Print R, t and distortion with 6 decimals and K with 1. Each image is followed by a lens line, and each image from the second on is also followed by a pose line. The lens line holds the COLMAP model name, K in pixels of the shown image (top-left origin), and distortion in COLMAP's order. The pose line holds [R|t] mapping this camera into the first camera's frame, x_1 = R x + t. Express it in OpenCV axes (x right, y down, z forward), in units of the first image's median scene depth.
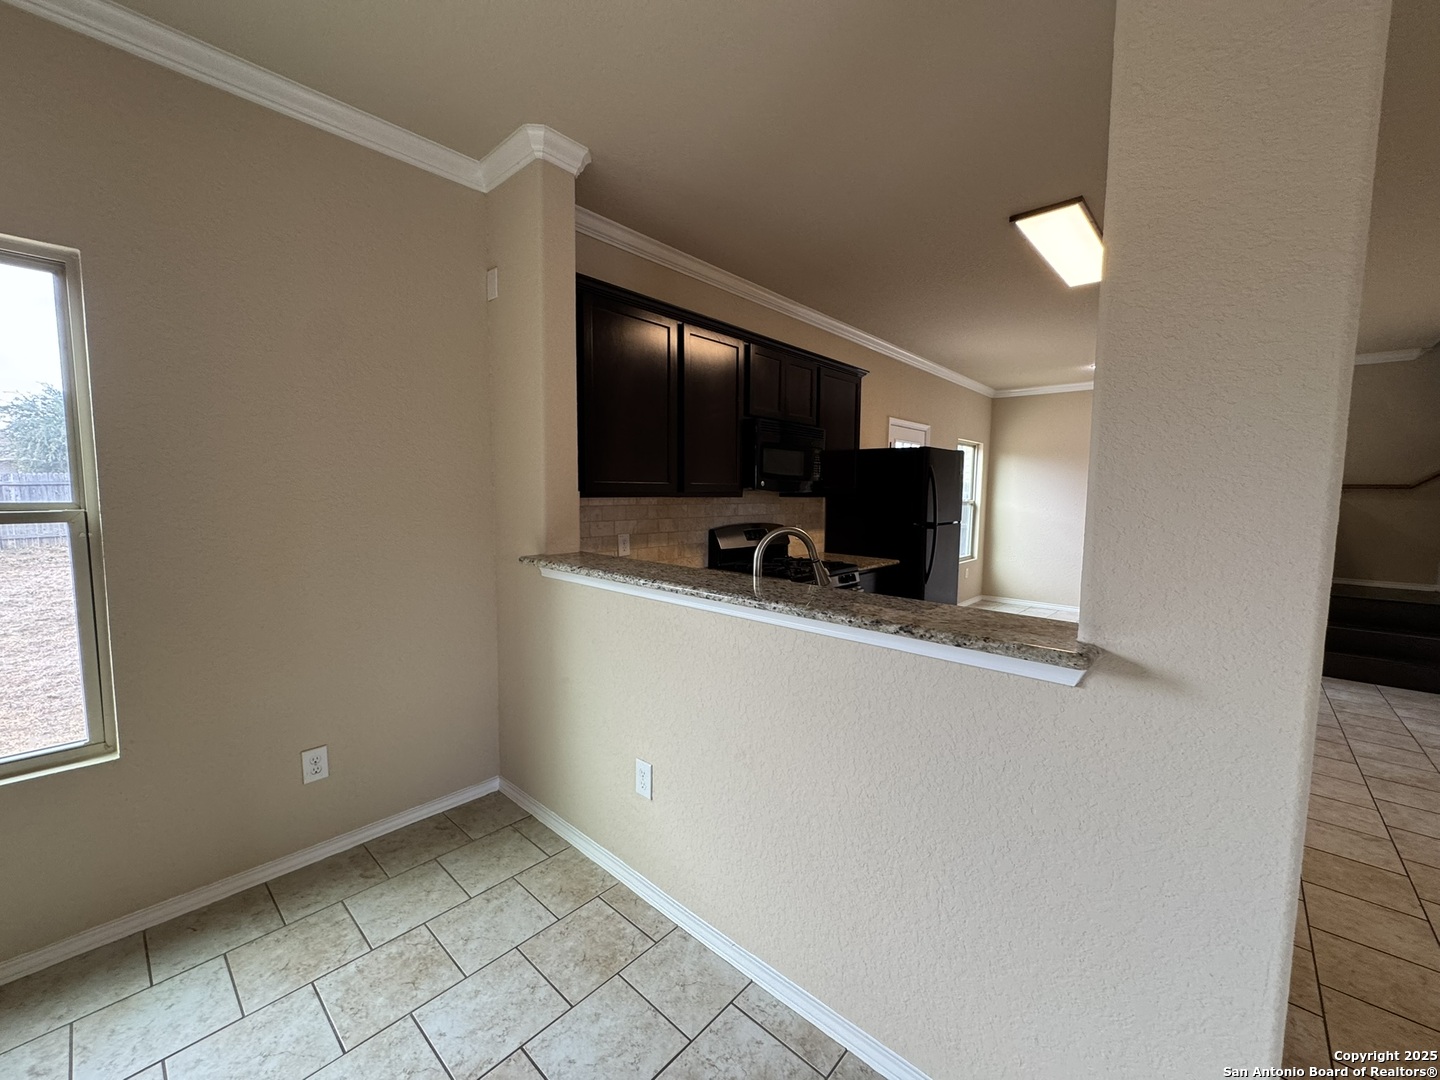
lens RADIAL K [[575.2, 0, 720.4], [0, 575.2, 541.4], [0, 0, 1]] dist [-0.001138, -0.000114]
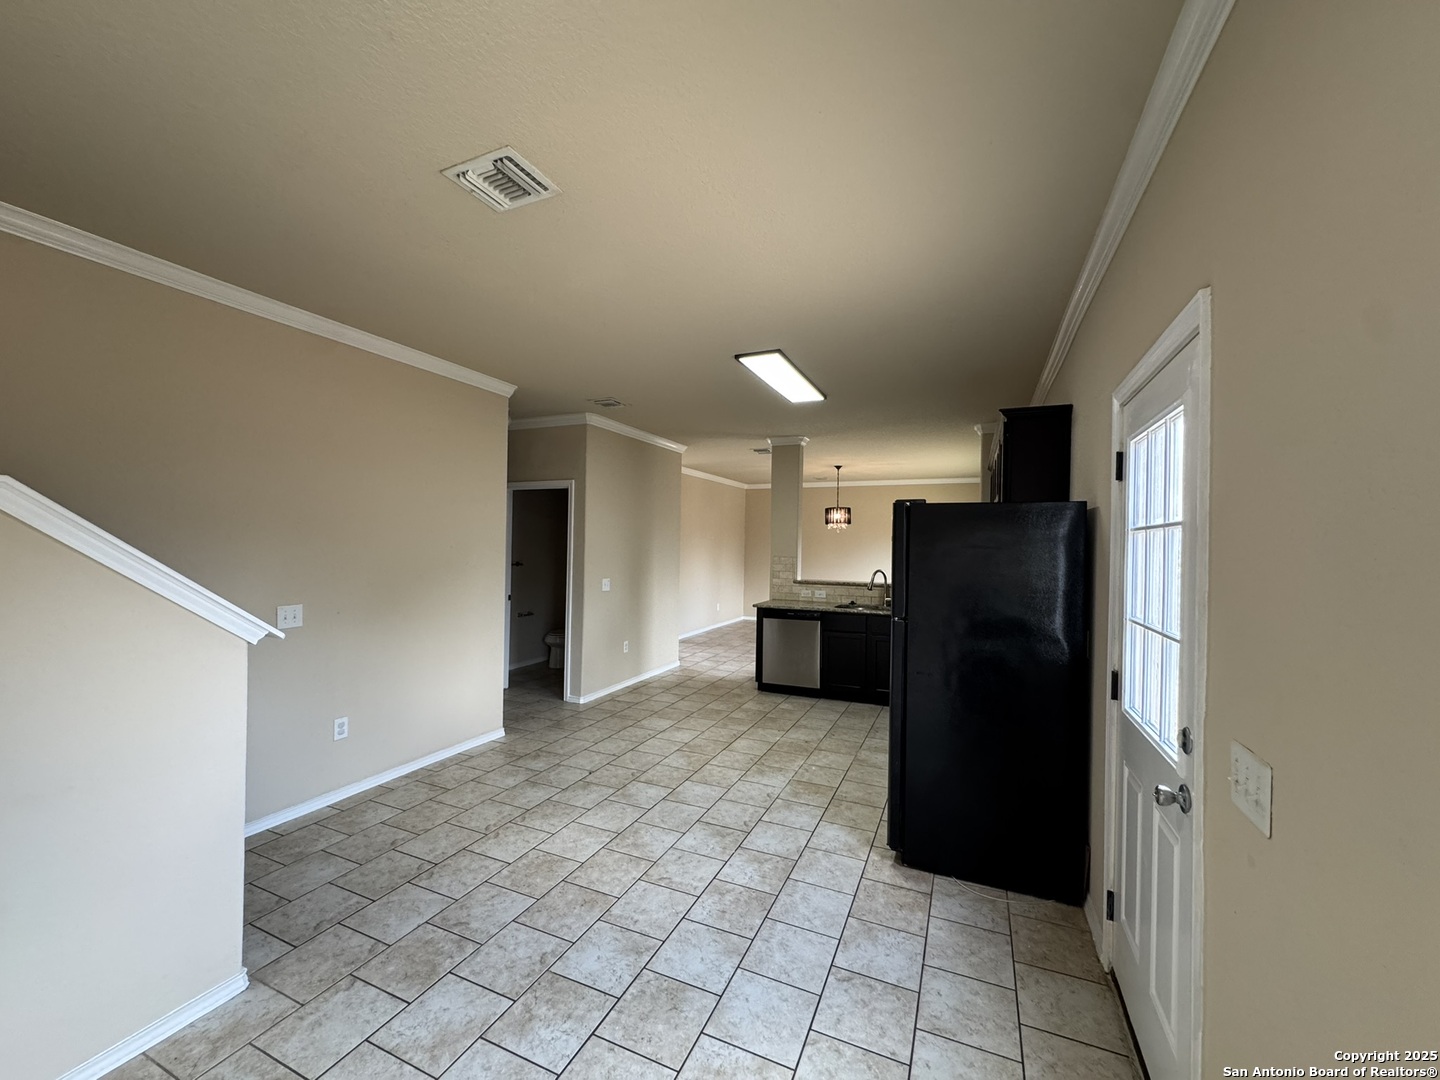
lens RADIAL K [[575.2, 0, 720.4], [0, 575.2, 541.4], [0, 0, 1]] dist [-0.001138, -0.000114]
pose [[-0.949833, -0.032239, -0.311091, 1.099670], [-0.058854, 0.995327, 0.076549, -0.211598], [0.307169, 0.091017, -0.947292, 2.130859]]
